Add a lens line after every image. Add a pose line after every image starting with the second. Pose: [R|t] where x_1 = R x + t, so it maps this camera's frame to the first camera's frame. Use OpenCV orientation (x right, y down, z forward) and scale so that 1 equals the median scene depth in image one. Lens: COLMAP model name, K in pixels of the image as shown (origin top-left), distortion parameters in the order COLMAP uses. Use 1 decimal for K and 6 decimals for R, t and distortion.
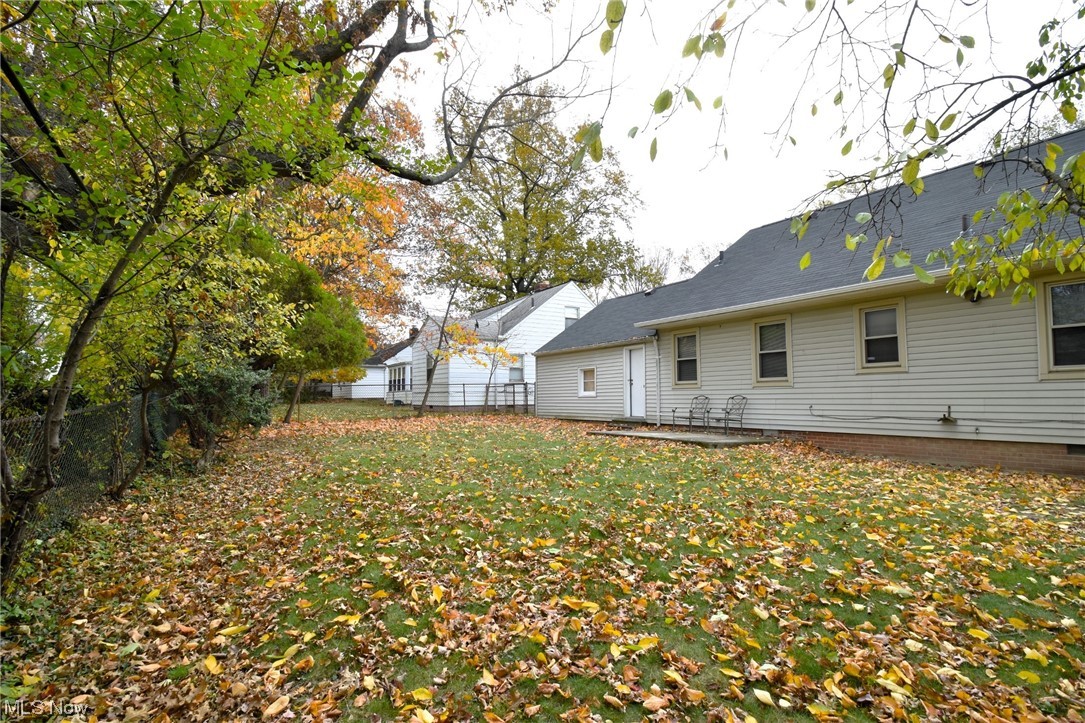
lens RADIAL K [[528.6, 0, 543.5], [0, 528.6, 366.0], [0, 0, 1]] dist [-0.003391, -0.009758]
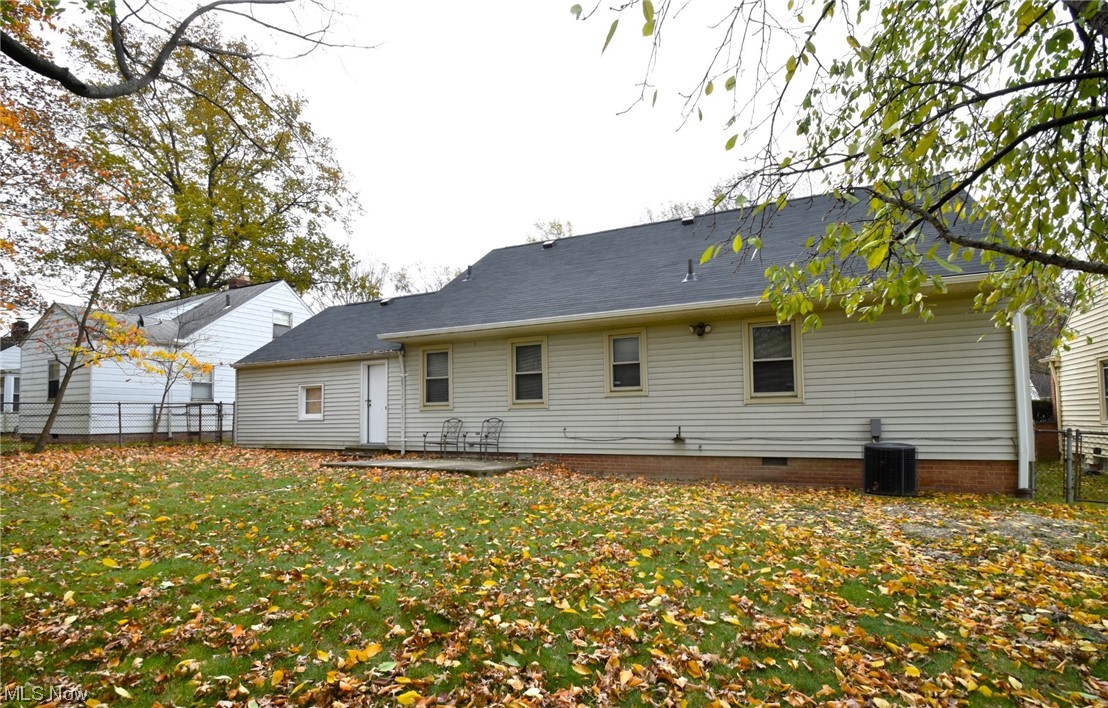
lens RADIAL K [[547.6, 0, 562.7], [0, 547.6, 390.8], [0, 0, 1]] dist [-0.005811, -0.006304]
pose [[0.849715, 0.022517, 0.526762, -0.055584], [-0.025156, 0.999681, -0.002153, 0.007583], [-0.526642, -0.011422, 0.850010, 0.128154]]
